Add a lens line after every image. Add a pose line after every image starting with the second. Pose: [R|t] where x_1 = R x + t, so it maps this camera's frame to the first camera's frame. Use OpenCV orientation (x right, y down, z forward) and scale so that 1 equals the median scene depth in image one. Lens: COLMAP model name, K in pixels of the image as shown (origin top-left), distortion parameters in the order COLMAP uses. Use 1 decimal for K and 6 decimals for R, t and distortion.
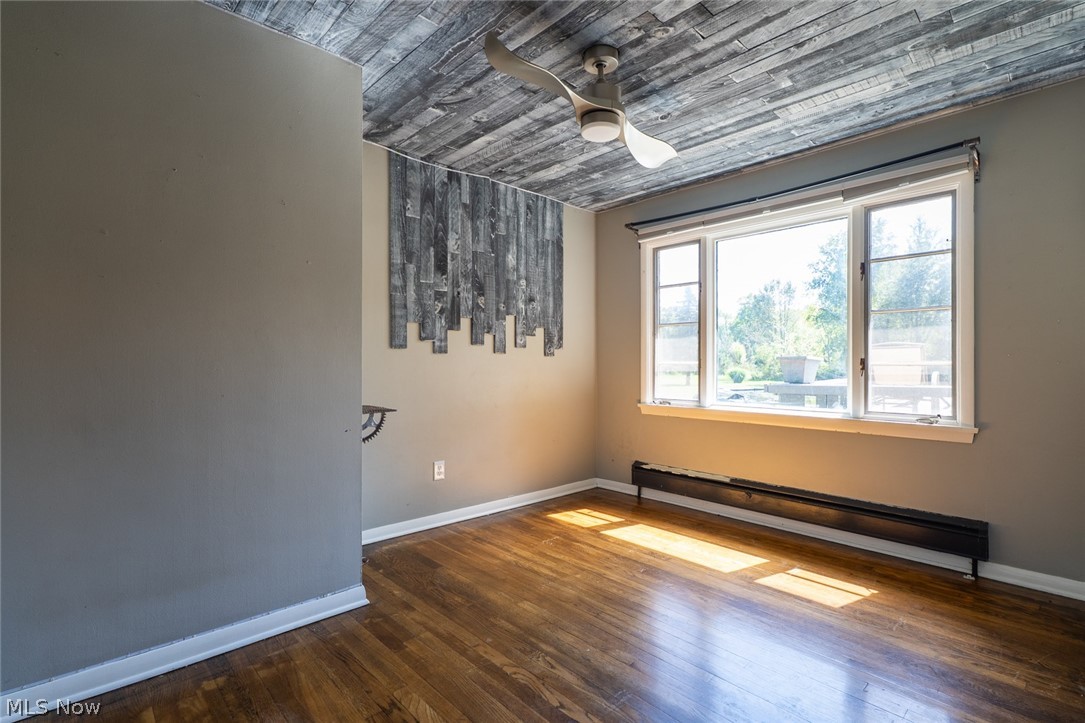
lens RADIAL K [[494.5, 0, 553.8], [0, 494.5, 362.4], [0, 0, 1]] dist [0.002230, -0.001948]
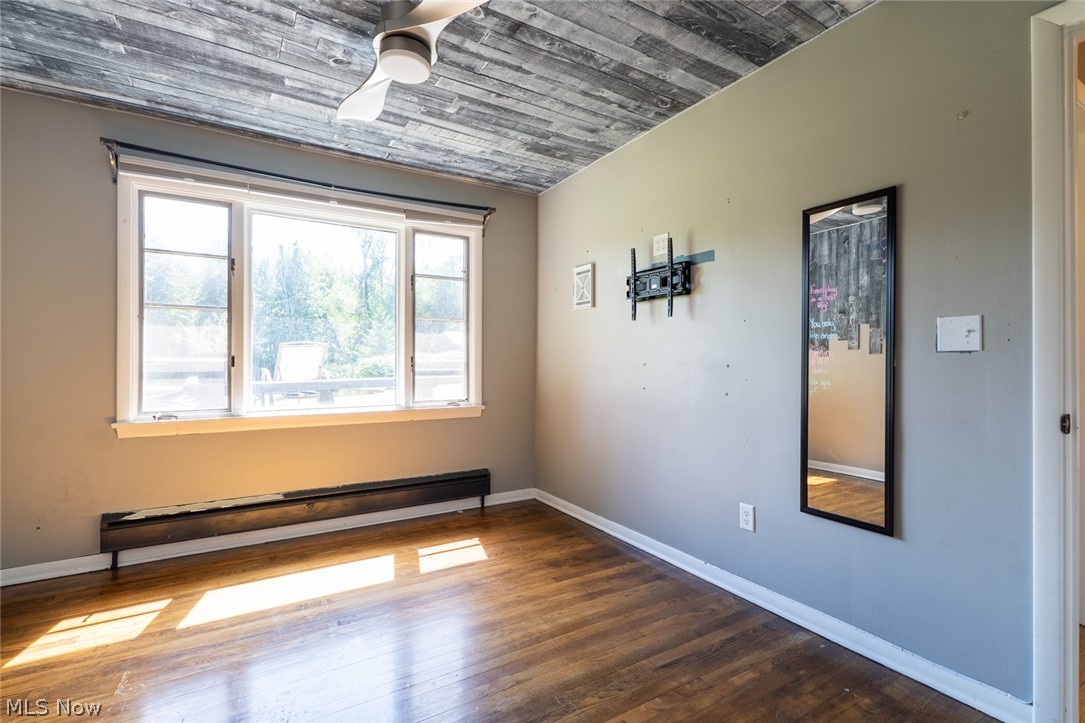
lens RADIAL K [[494.5, 0, 523.5], [0, 494.5, 358.5], [0, 0, 1]] dist [0.002230, -0.001948]
pose [[0.238331, 0.004175, 0.971175, -0.417624], [-0.002898, 0.999989, -0.003587, -0.000613], [-0.971180, -0.001960, 0.238340, 0.421974]]
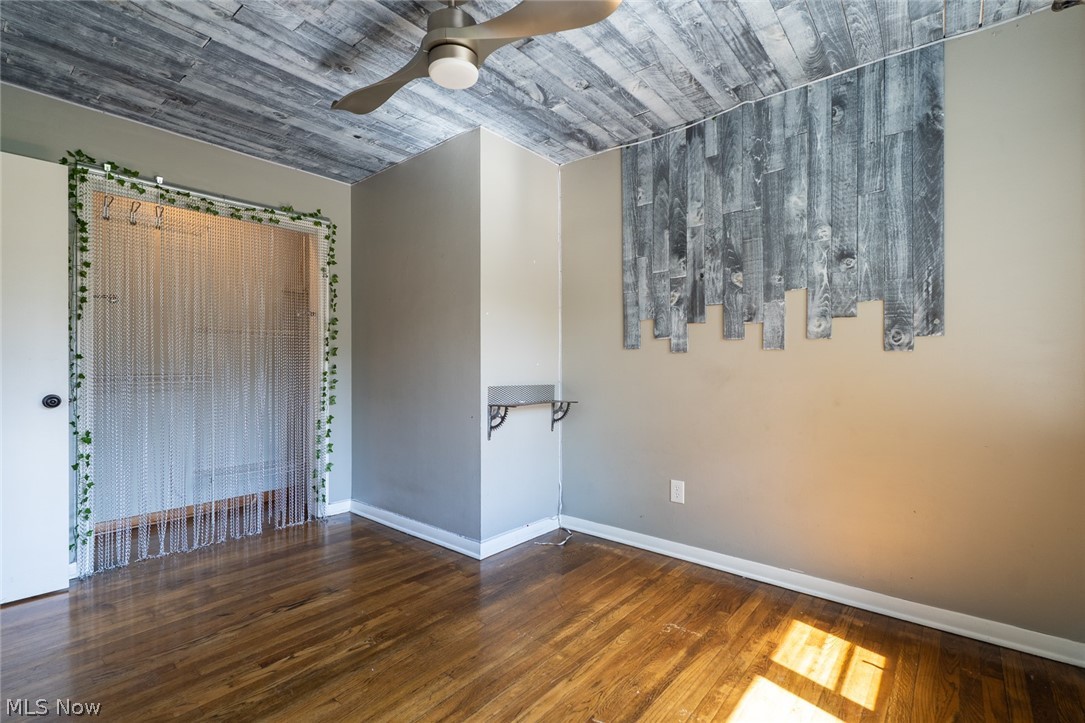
lens RADIAL K [[494.5, 0, 536.3], [0, 494.5, 364.0], [0, 0, 1]] dist [0.002230, -0.001948]
pose [[0.116197, 0.000428, -0.993226, 0.606426], [0.004108, 0.999991, 0.000912, -0.000599], [0.993218, -0.004186, 0.116194, 0.698333]]
